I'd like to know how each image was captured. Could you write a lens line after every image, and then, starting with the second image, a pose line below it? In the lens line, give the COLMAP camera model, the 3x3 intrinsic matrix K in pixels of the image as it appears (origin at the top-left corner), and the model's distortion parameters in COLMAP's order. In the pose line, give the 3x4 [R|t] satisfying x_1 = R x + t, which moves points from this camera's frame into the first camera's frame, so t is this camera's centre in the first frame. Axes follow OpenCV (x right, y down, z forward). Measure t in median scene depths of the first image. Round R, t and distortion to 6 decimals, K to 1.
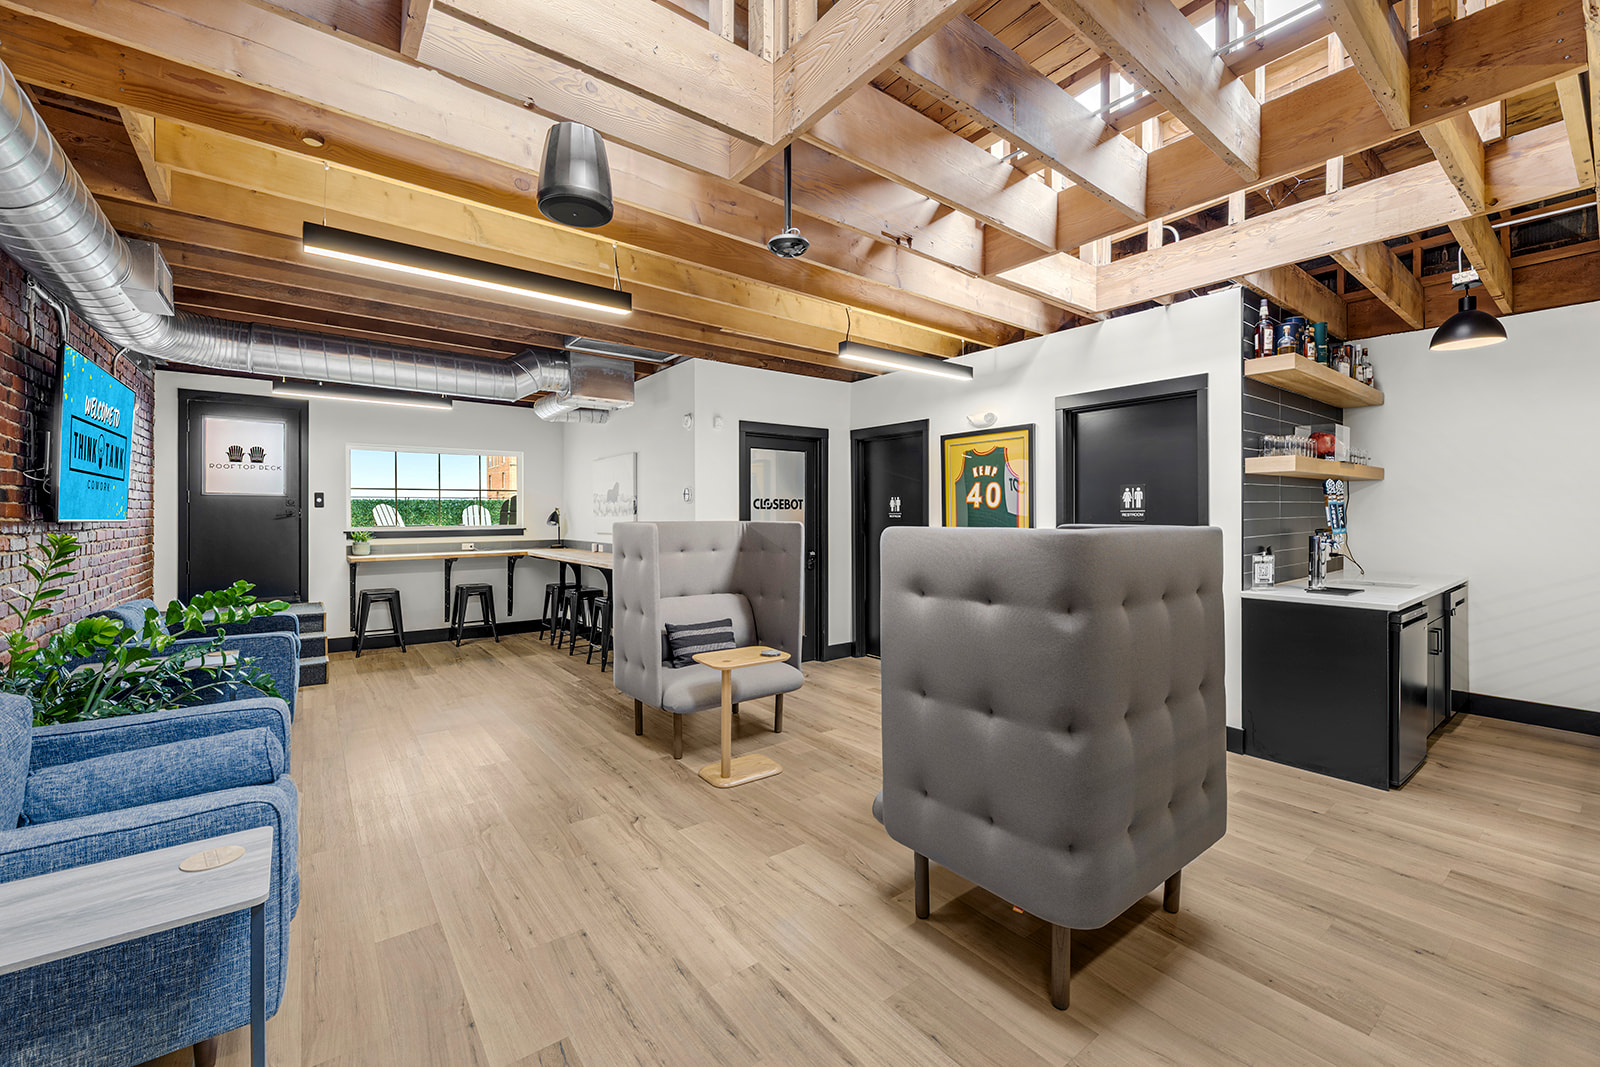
lens RADIAL K [[642.0, 0, 808.7], [0, 642.0, 524.8], [0, 0, 1]] dist [-0.000083, -0.000172]
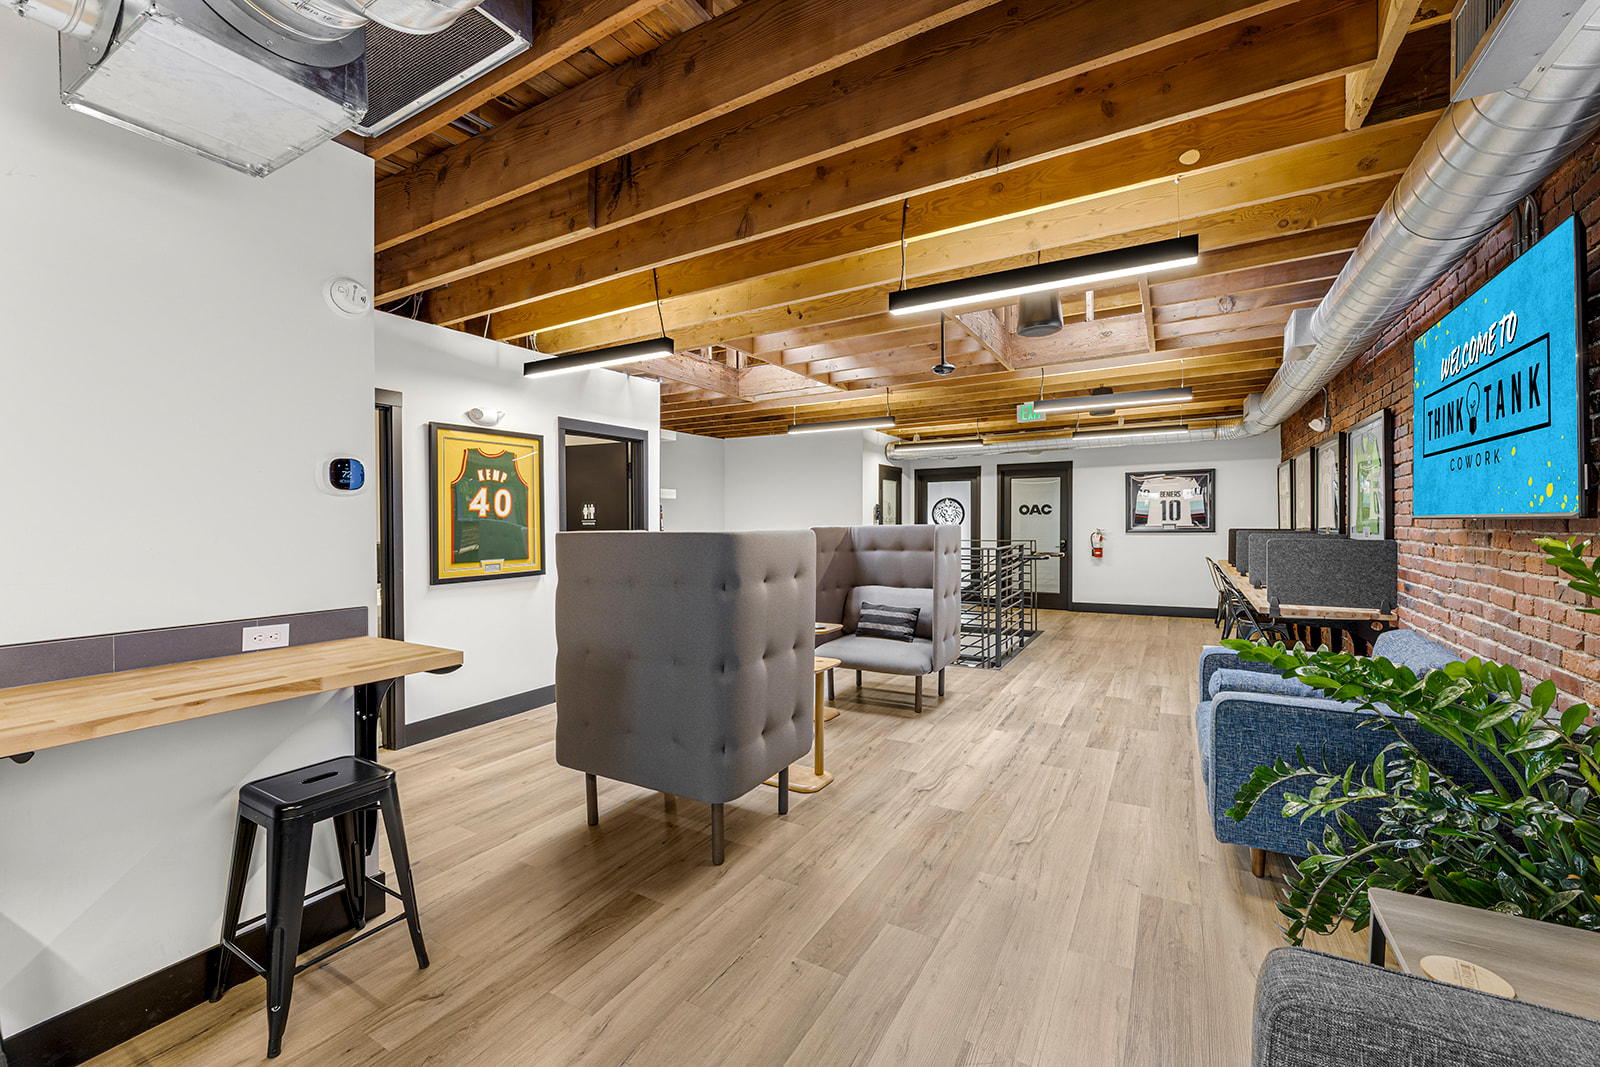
lens RADIAL K [[642.0, 0, 808.7], [0, 642.0, 524.8], [0, 0, 1]] dist [-0.000083, -0.000172]
pose [[-0.372445, 0.006267, 0.928033, -0.713753], [0.026600, 0.999638, 0.003924, -0.006685], [-0.927673, 0.026147, -0.372477, 0.918943]]
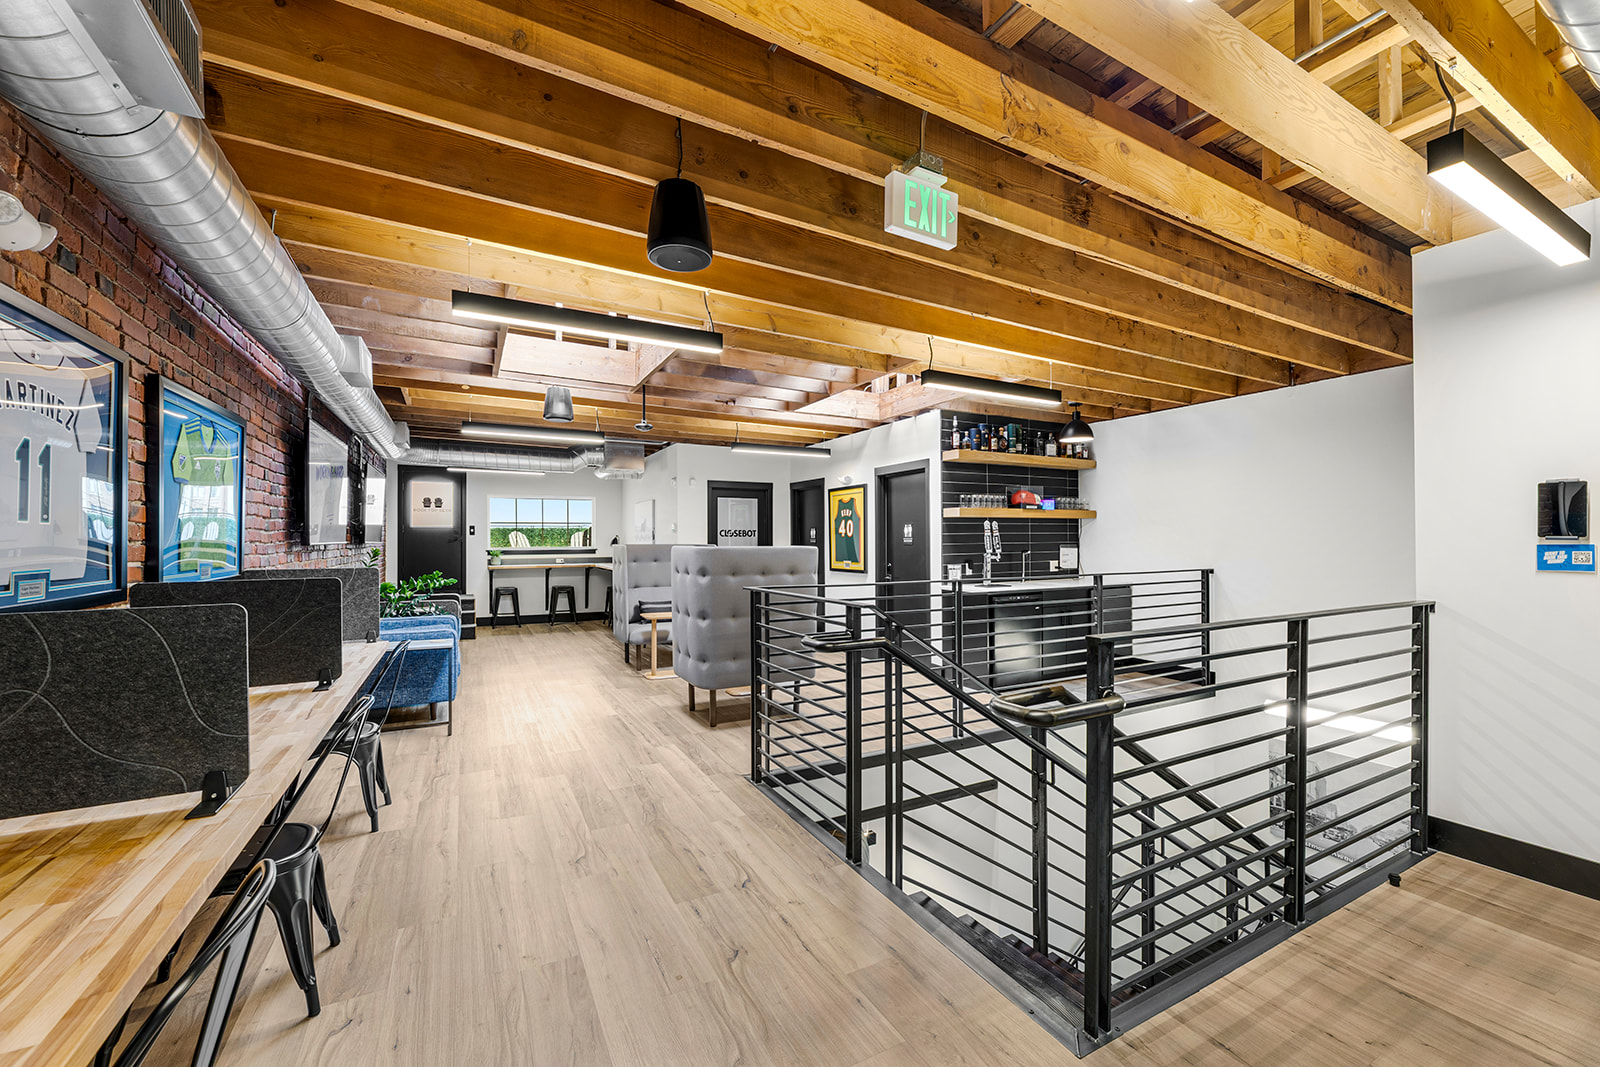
lens RADIAL K [[636.7, 0, 791.8], [0, 636.7, 549.4], [0, 0, 1]] dist [-0.000937, -0.000037]
pose [[0.981545, 0.004390, -0.191179, 0.437697], [-0.004289, 0.999990, 0.000940, 0.004917], [0.191182, -0.000103, 0.981555, -0.549680]]
